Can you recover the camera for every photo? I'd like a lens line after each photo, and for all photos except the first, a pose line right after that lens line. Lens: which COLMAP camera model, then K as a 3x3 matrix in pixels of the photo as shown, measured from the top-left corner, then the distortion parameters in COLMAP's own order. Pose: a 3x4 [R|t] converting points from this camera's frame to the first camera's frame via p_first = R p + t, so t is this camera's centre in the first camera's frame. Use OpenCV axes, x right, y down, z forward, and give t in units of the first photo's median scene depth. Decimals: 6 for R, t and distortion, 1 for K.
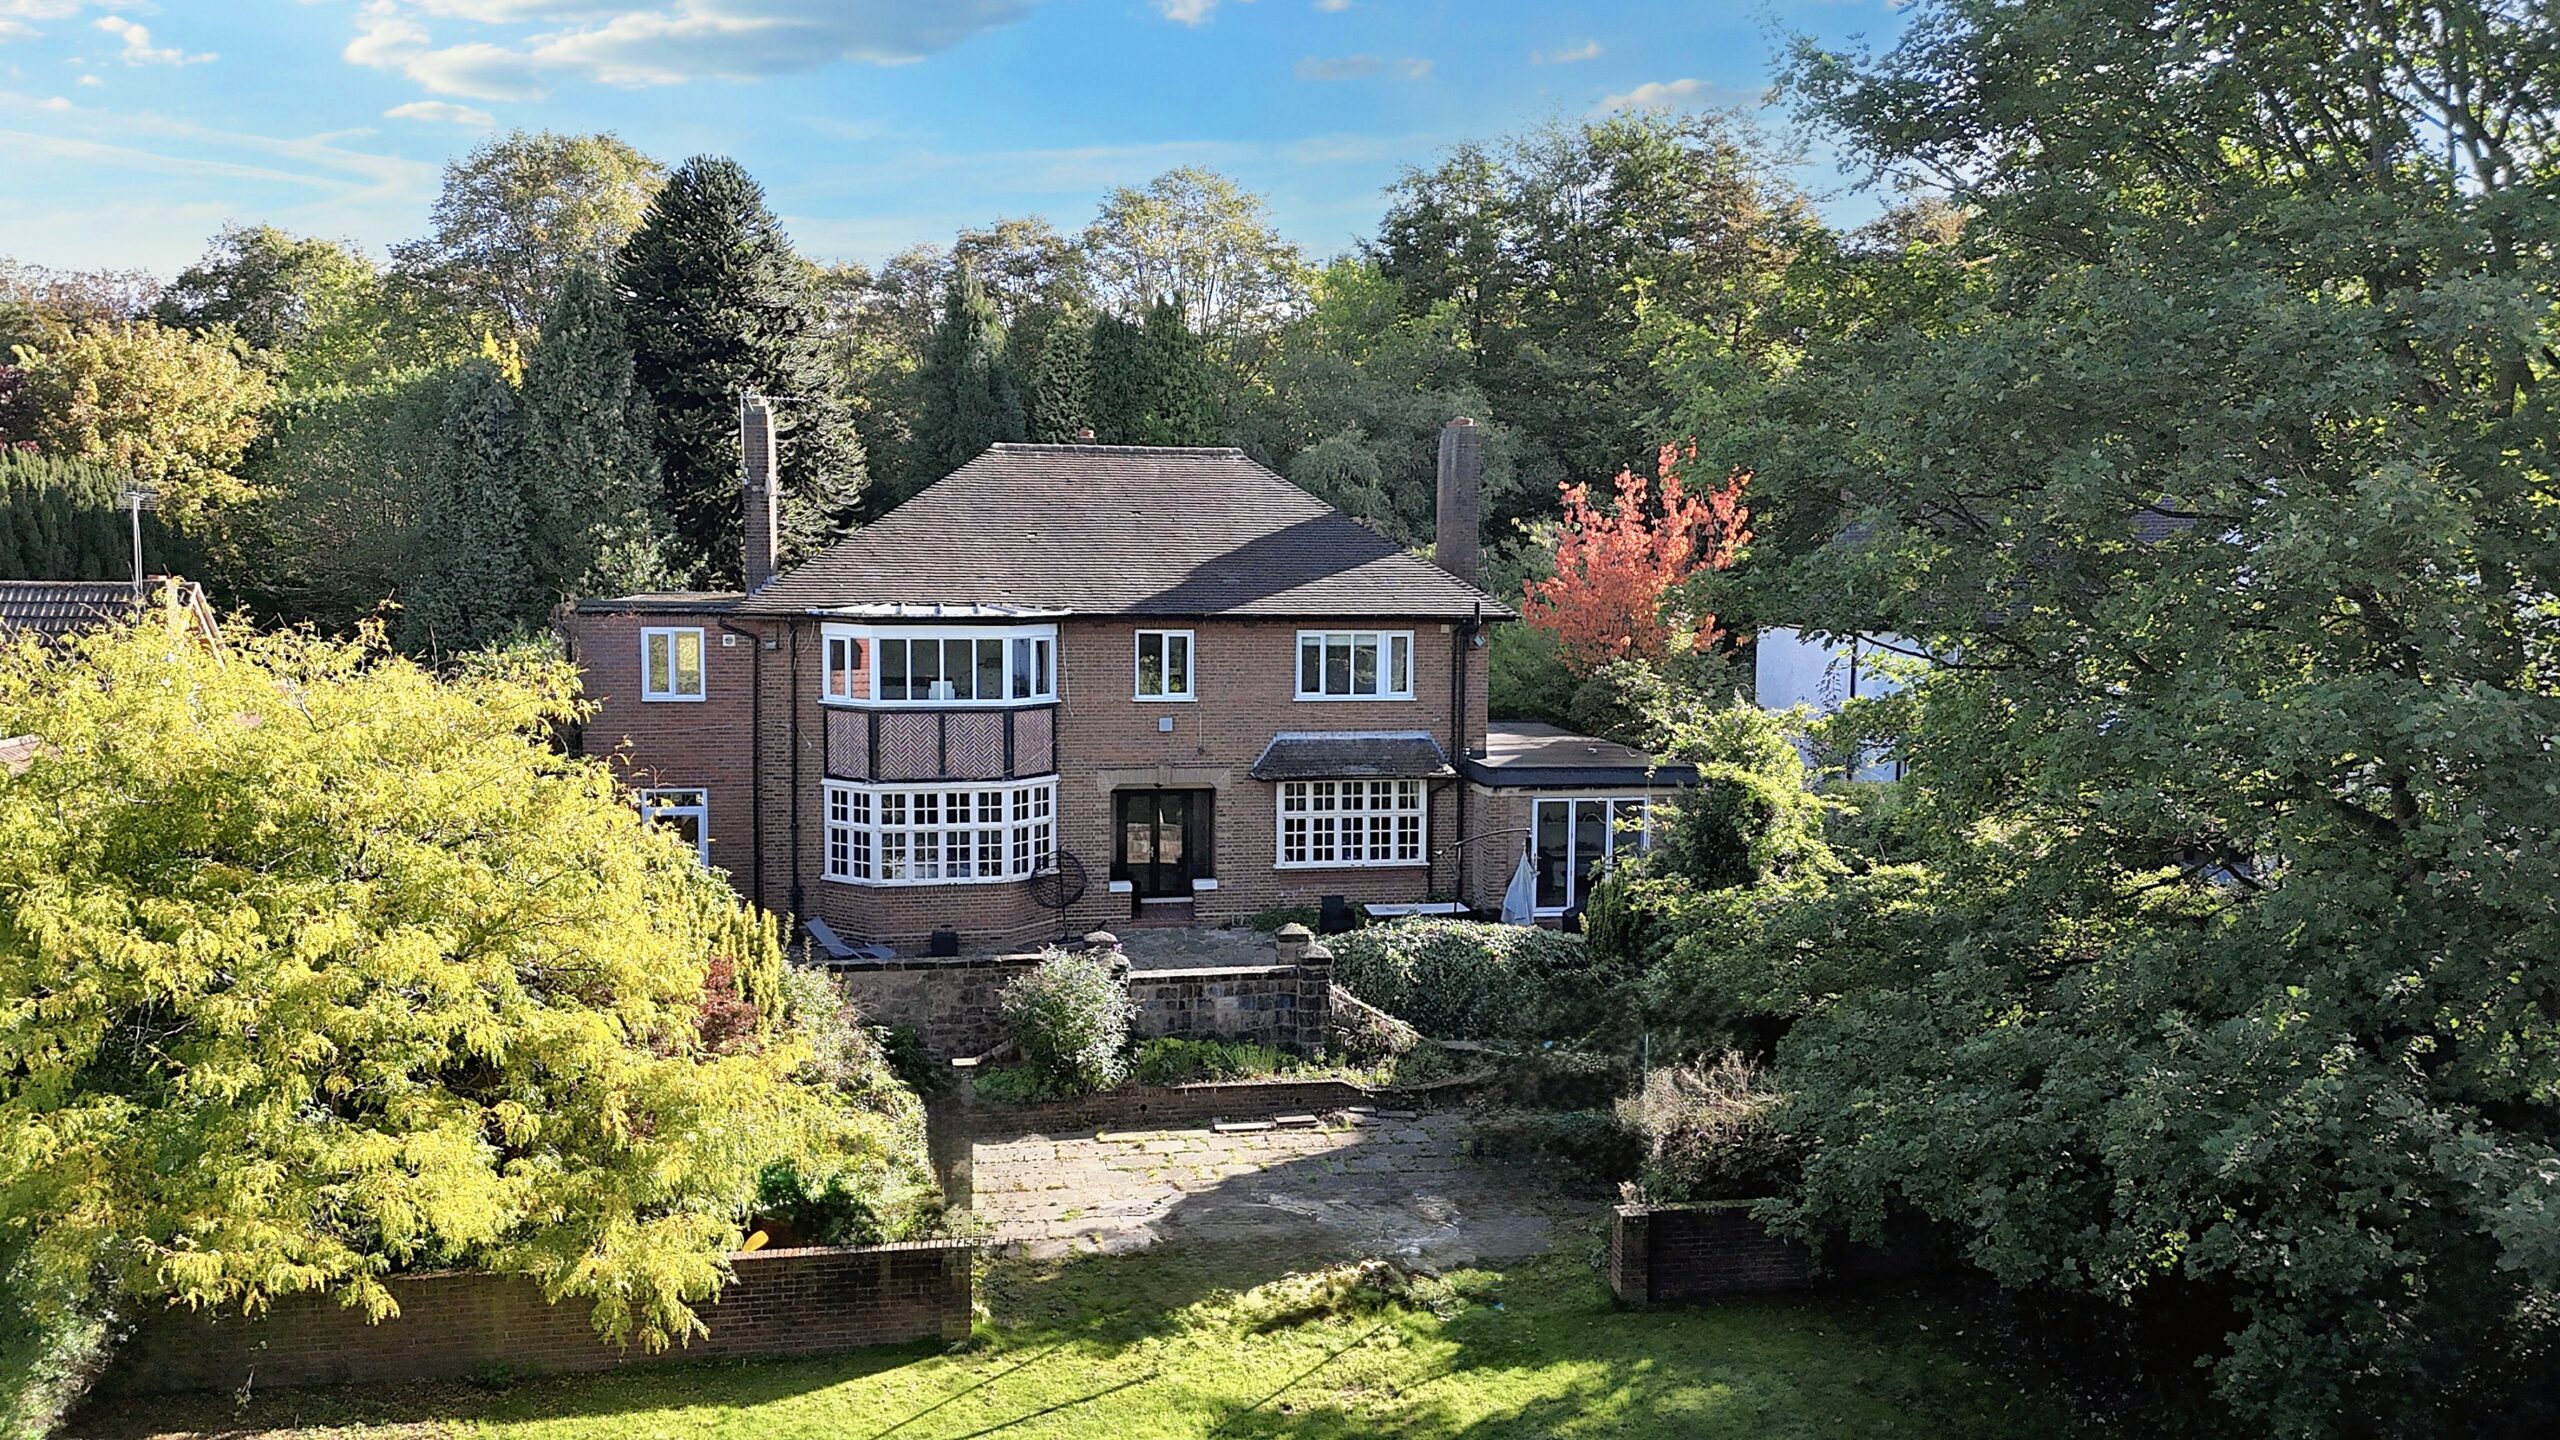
lens RADIAL K [[1865.8, 0, 1314.4], [0, 1865.8, 732.9], [0, 0, 1]] dist [0.019631, -0.015309]
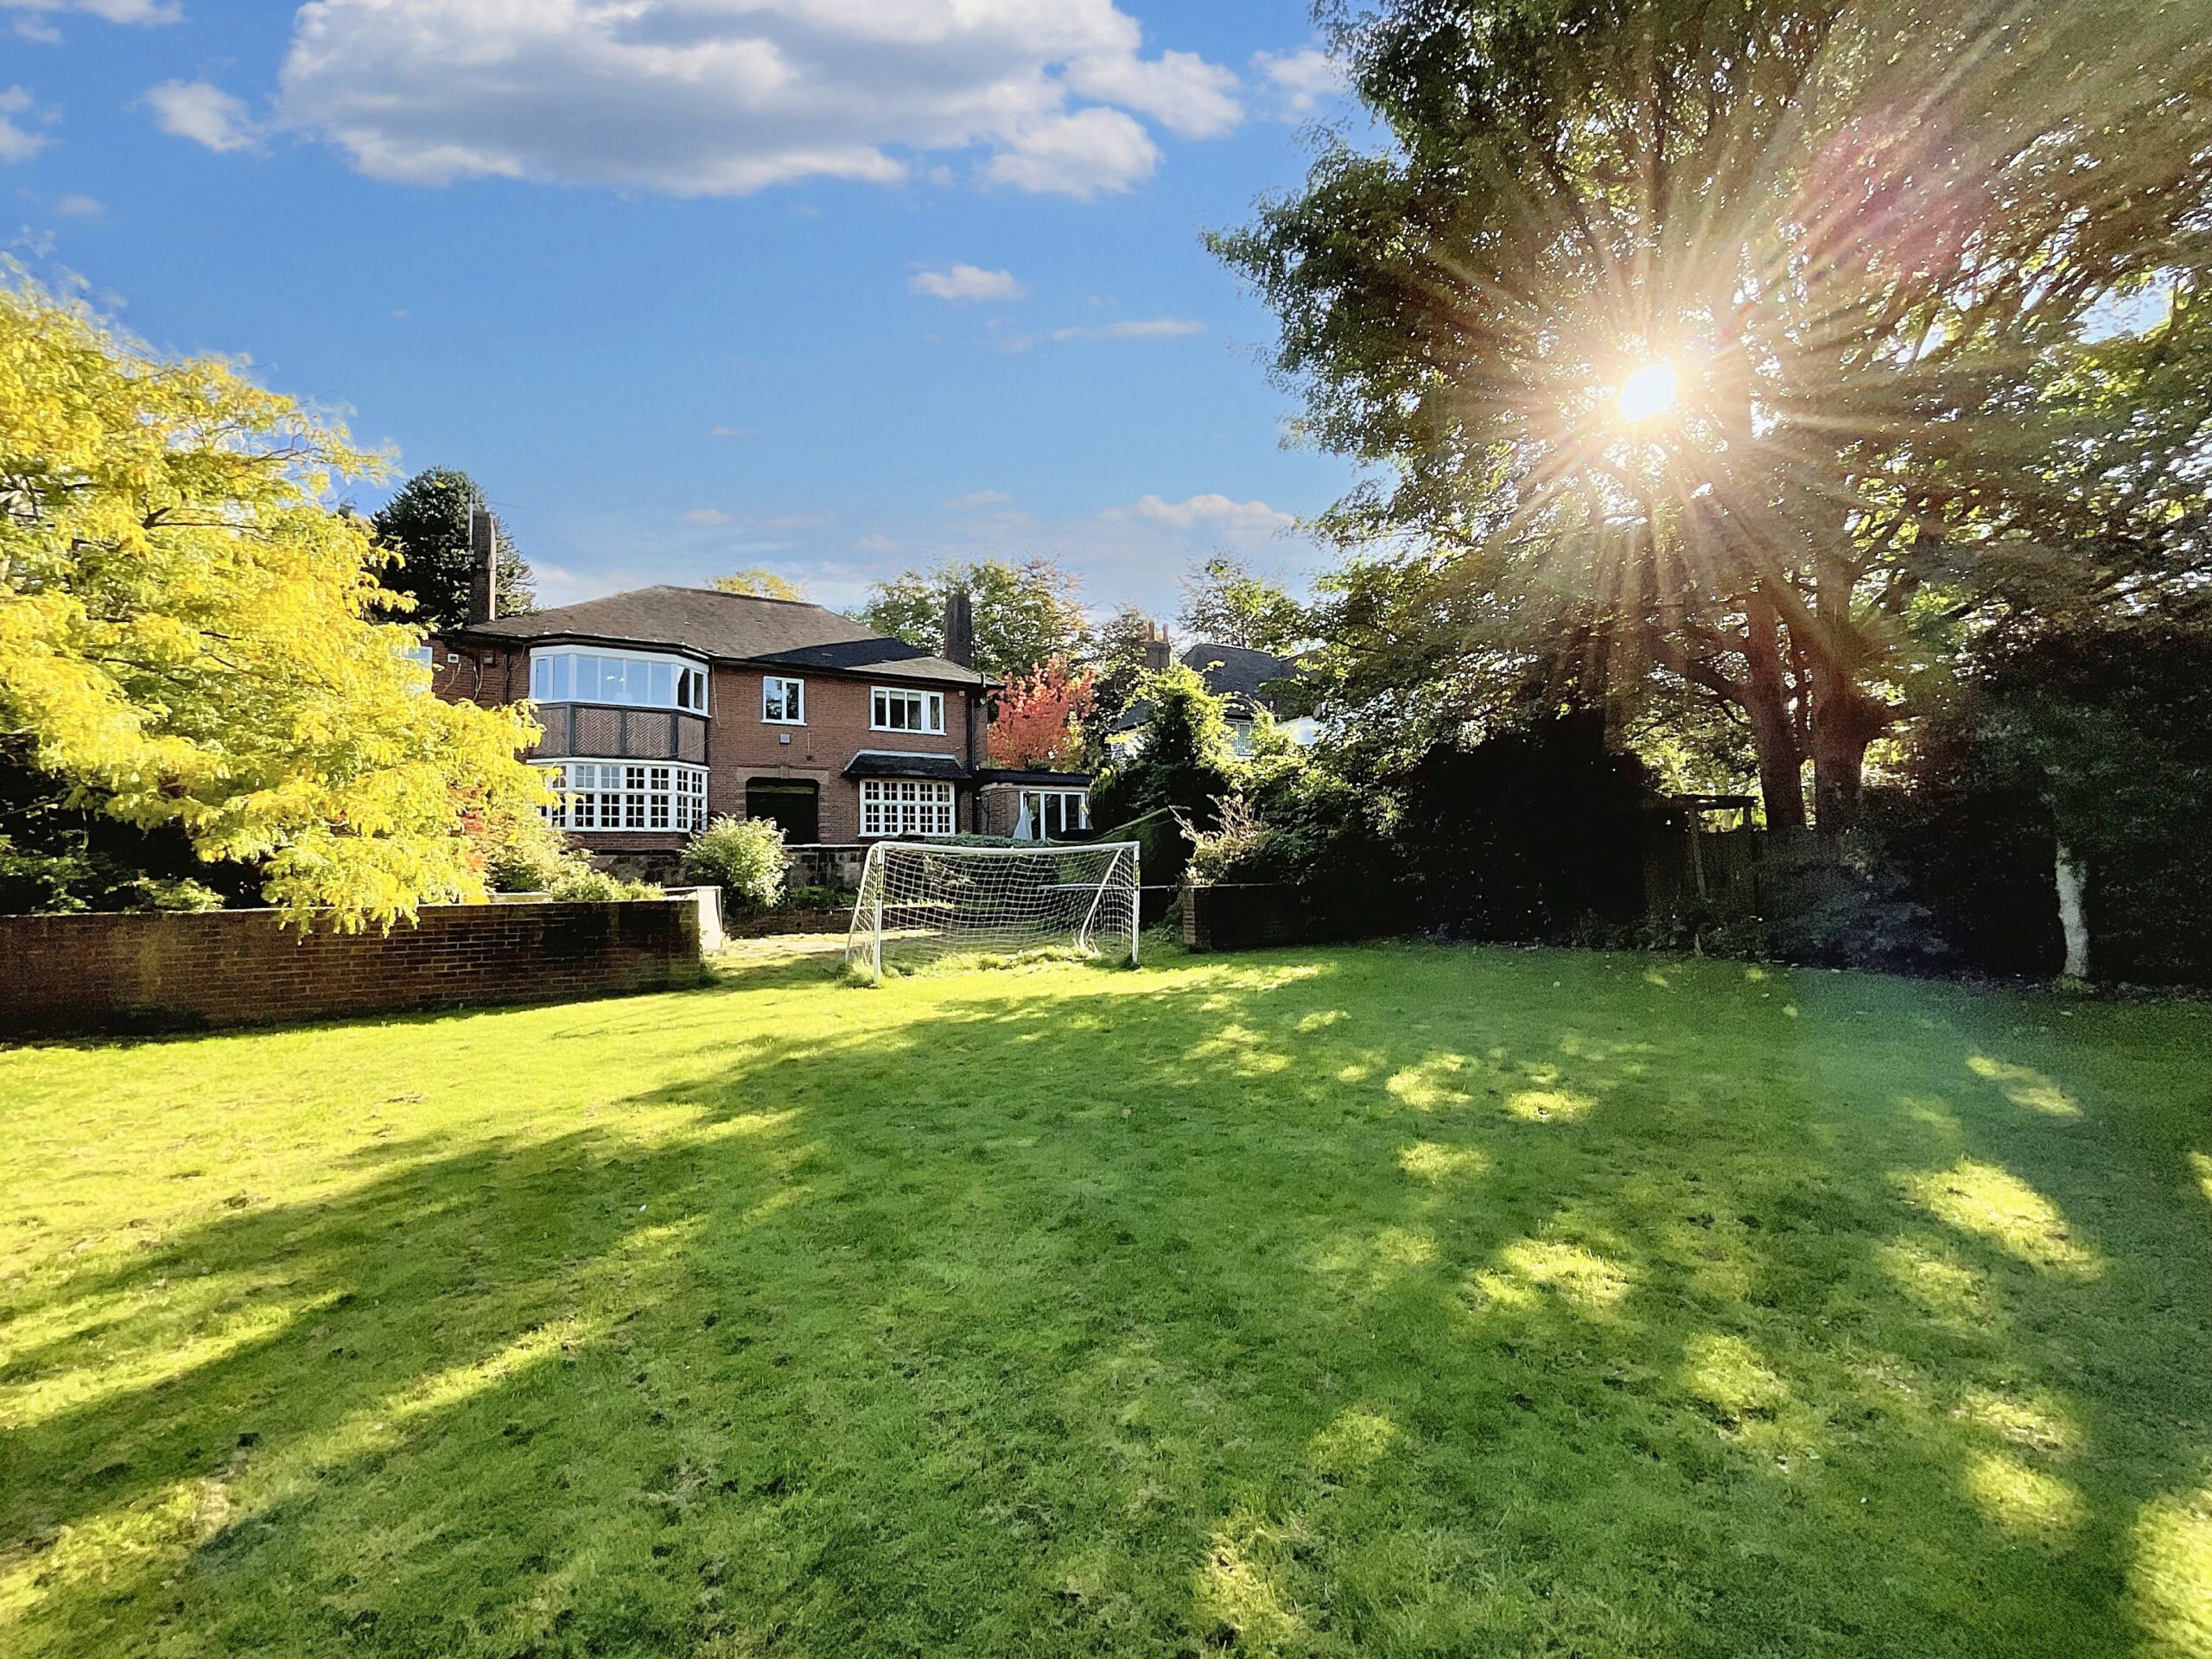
lens RADIAL K [[902.2, 0, 1107.5], [0, 902.2, 833.3], [0, 0, 1]] dist [0.002380, -0.000798]
pose [[0.943272, -0.013071, 0.331762, -0.080052], [0.063247, 0.988002, -0.140900, 0.200167], [-0.325940, 0.153890, 0.932781, 0.248292]]
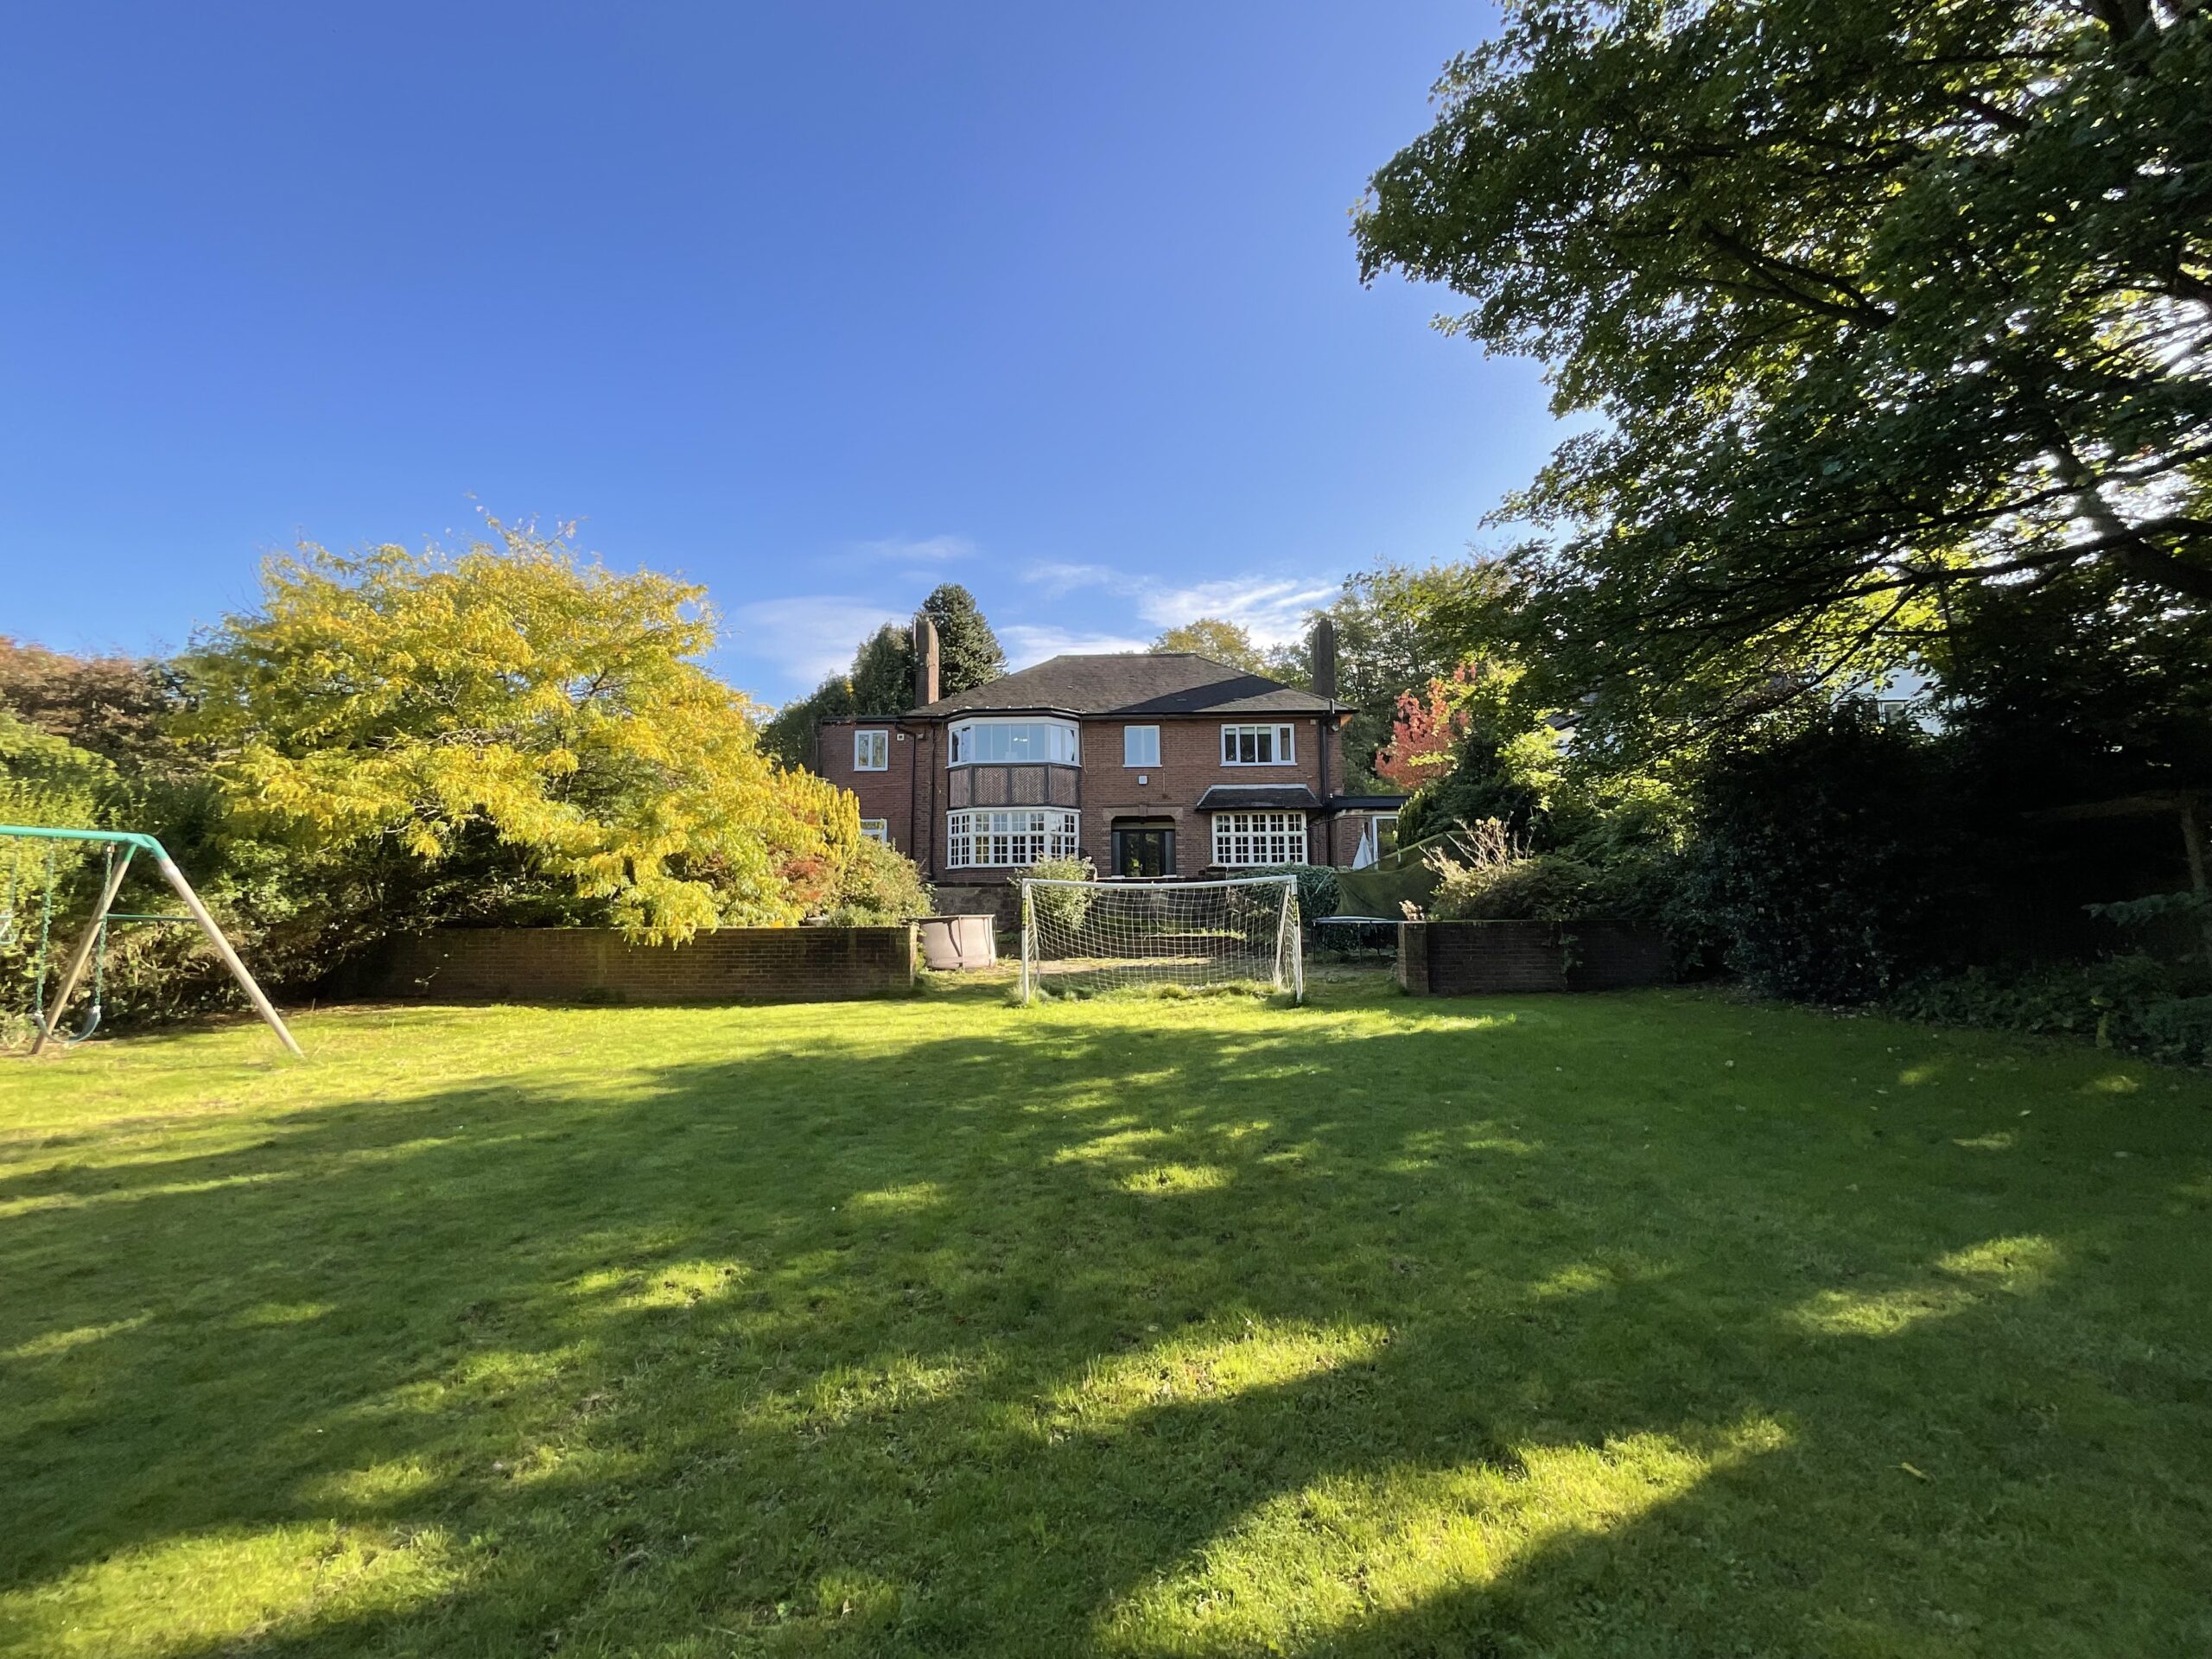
lens RADIAL K [[902.2, 0, 1103.3], [0, 902.2, 828.7], [0, 0, 1]] dist [0.002380, -0.000798]
pose [[0.973991, -0.040659, -0.222910, 0.067793], [-0.002846, 0.981496, -0.191463, 0.202973], [0.226570, 0.187118, 0.955852, 0.228390]]
